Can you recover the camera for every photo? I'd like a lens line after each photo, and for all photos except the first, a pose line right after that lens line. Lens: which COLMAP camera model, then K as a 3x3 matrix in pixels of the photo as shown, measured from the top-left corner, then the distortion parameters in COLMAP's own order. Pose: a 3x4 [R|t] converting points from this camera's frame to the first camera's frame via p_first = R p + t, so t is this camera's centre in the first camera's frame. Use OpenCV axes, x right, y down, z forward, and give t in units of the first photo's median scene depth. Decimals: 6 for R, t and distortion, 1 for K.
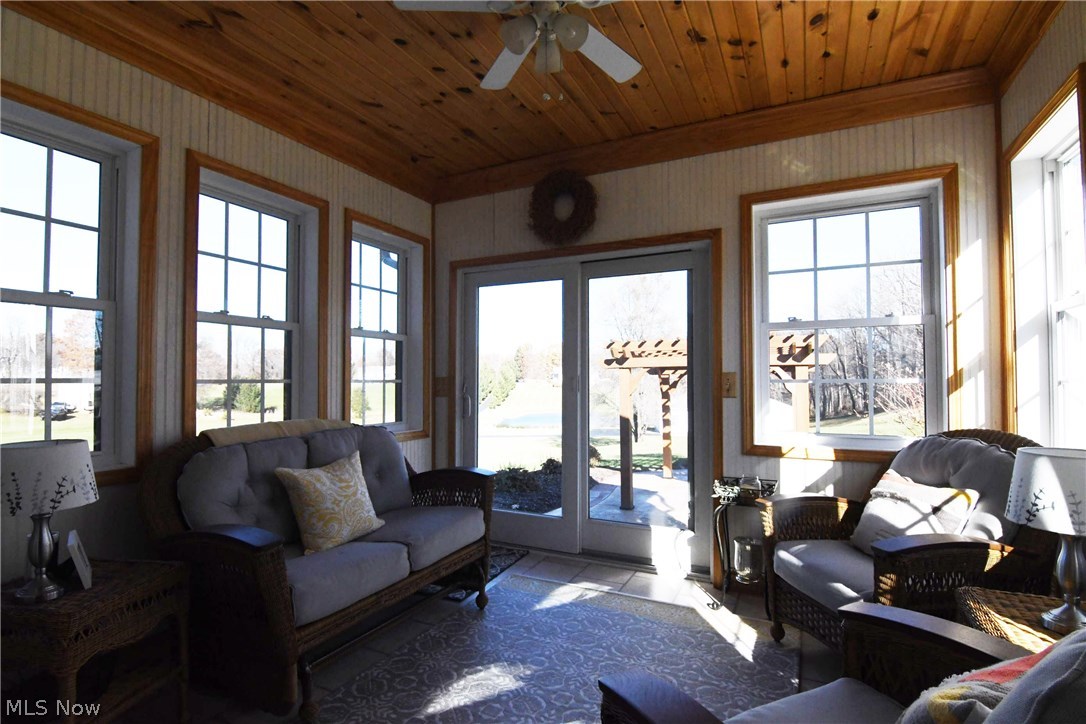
lens RADIAL K [[526.2, 0, 539.1], [0, 526.2, 366.6], [0, 0, 1]] dist [-0.010156, -0.009368]
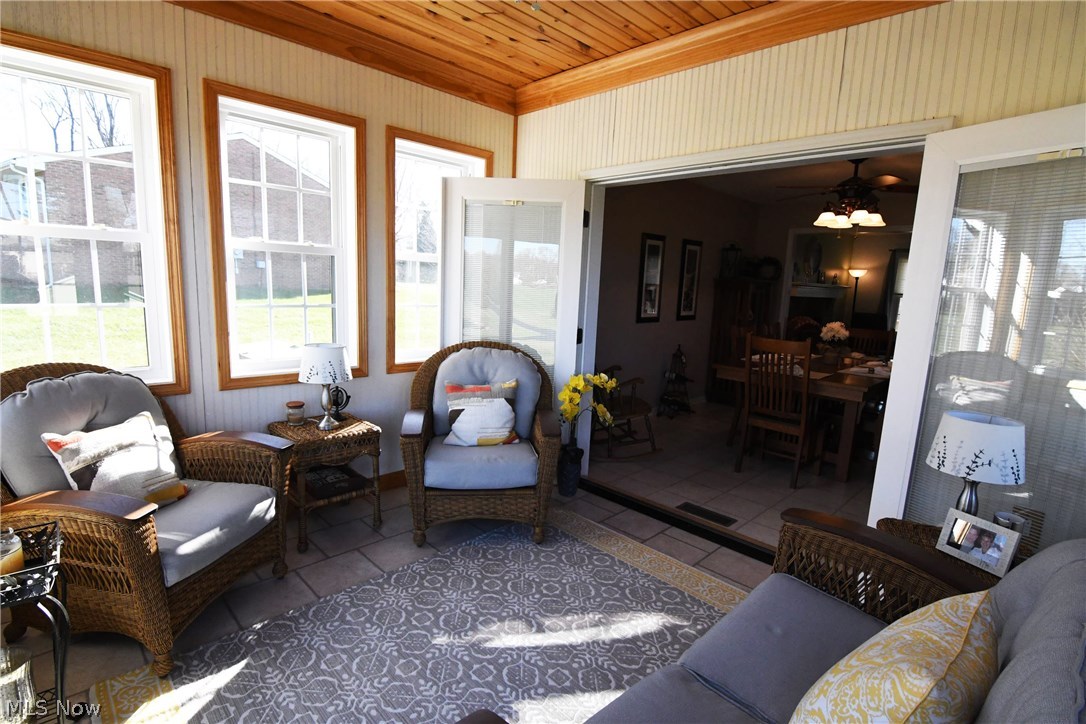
lens RADIAL K [[526.2, 0, 543.4], [0, 526.2, 367.1], [0, 0, 1]] dist [-0.010156, -0.009368]
pose [[-0.950380, -0.090278, 0.297705, -0.197650], [-0.052540, 0.989799, 0.132428, -0.032454], [-0.306624, 0.110215, -0.945428, 1.218553]]
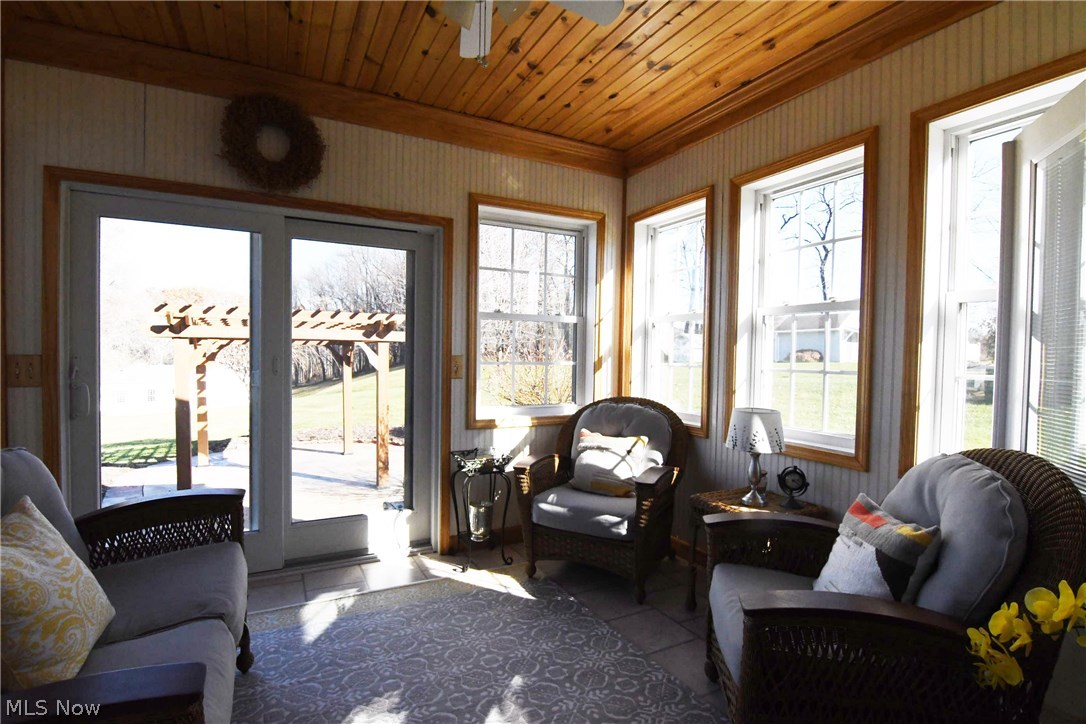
lens RADIAL K [[526.2, 0, 542.5], [0, 526.2, 367.6], [0, 0, 1]] dist [-0.010156, -0.009368]
pose [[0.581806, -0.012233, 0.813235, -0.431662], [-0.038044, 0.998383, 0.042236, -0.017007], [-0.812437, -0.055512, 0.580400, 0.234270]]
